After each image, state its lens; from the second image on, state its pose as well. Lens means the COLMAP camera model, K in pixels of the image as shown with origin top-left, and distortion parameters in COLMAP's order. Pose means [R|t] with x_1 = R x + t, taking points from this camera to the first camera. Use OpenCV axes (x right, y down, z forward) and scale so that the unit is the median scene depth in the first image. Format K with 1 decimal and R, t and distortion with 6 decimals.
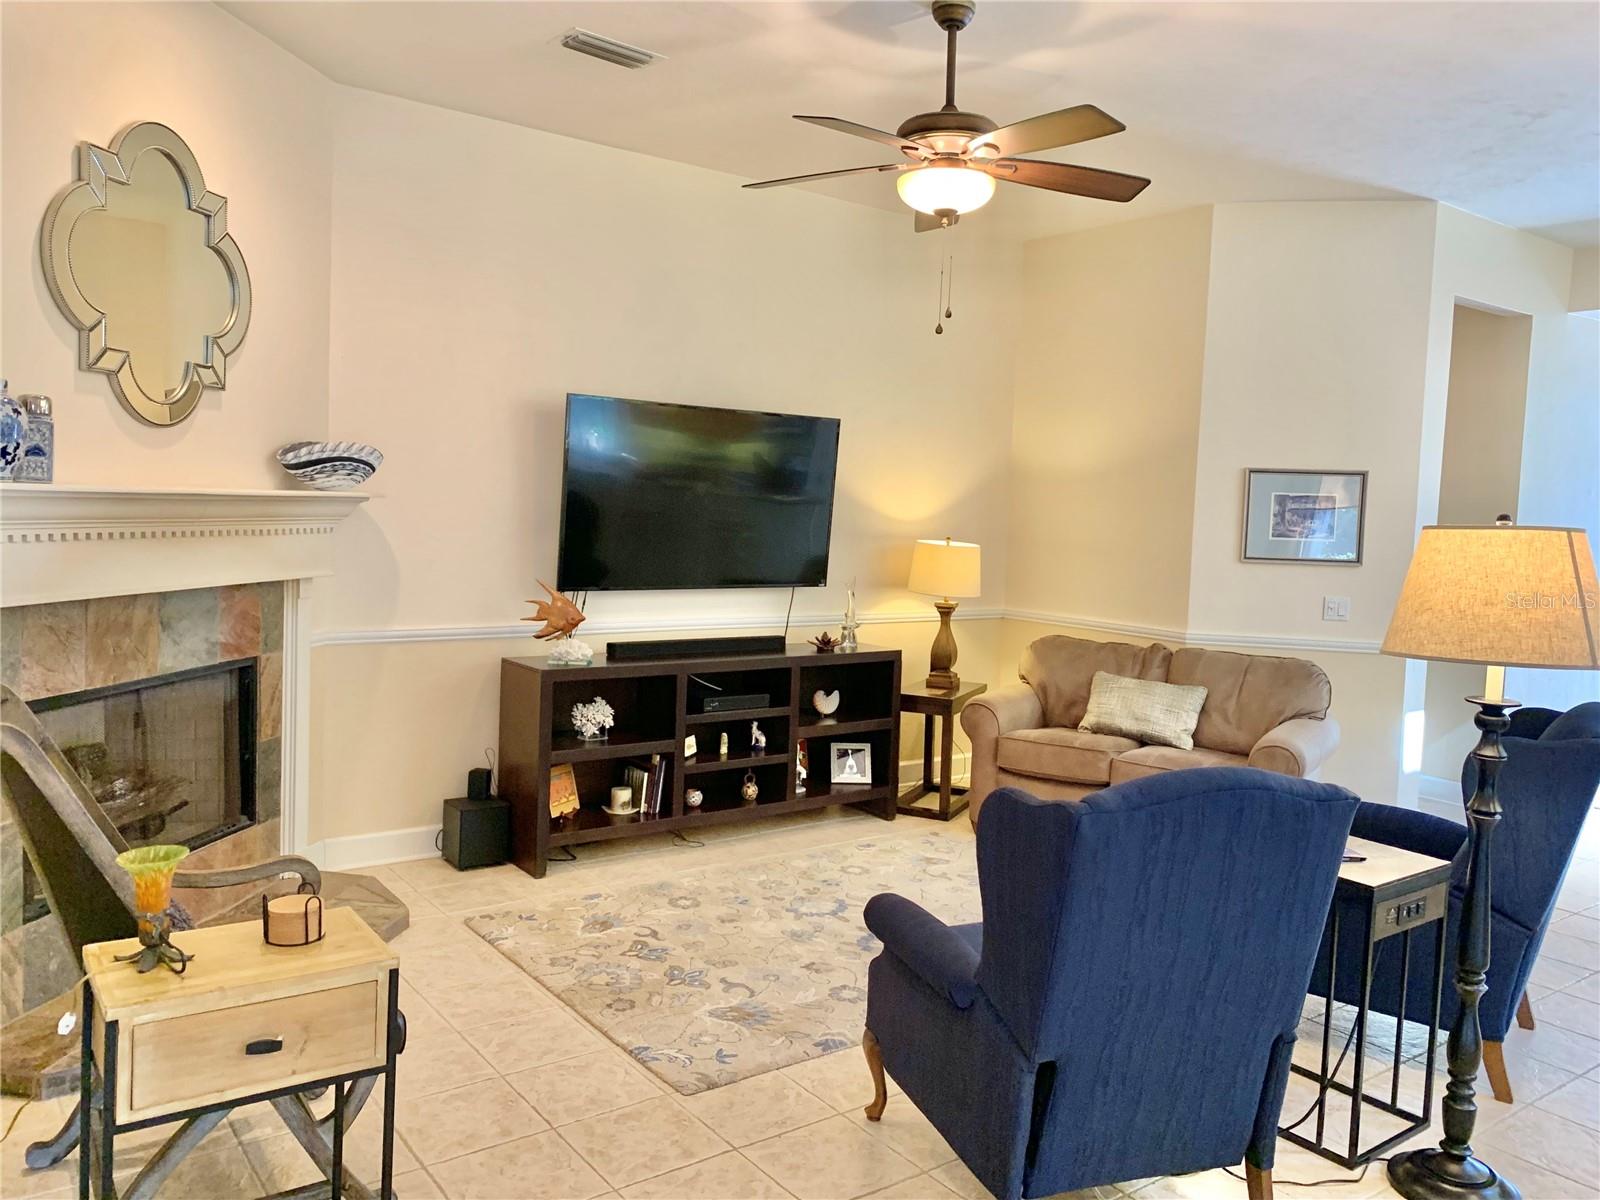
lens RADIAL K [[1235.4, 0, 807.4], [0, 1235.4, 579.7], [0, 0, 1]] dist [0.129669, -0.262482]
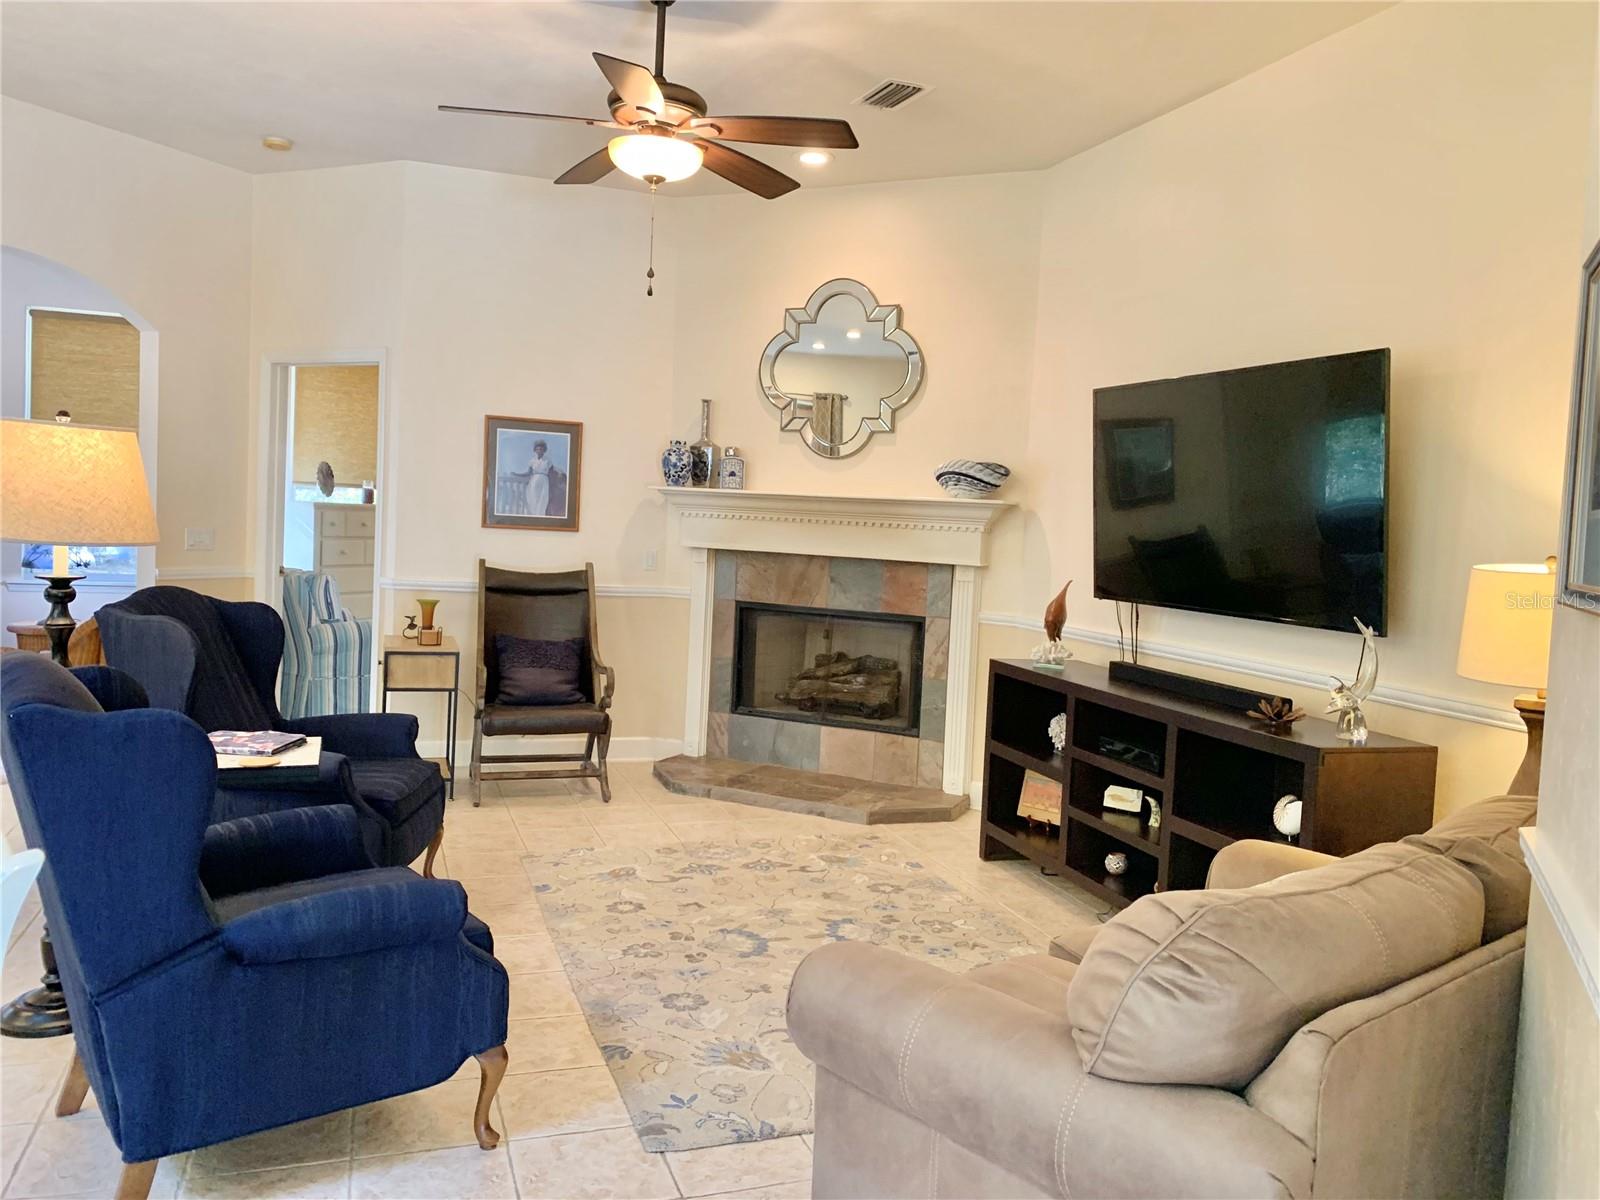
lens RADIAL K [[1235.4, 0, 807.4], [0, 1235.4, 579.7], [0, 0, 1]] dist [0.129669, -0.262482]
pose [[-0.306228, -0.004025, -0.951950, 0.925373], [-0.119368, 0.992261, 0.034204, -0.012465], [0.944445, 0.124106, -0.304338, 1.295074]]
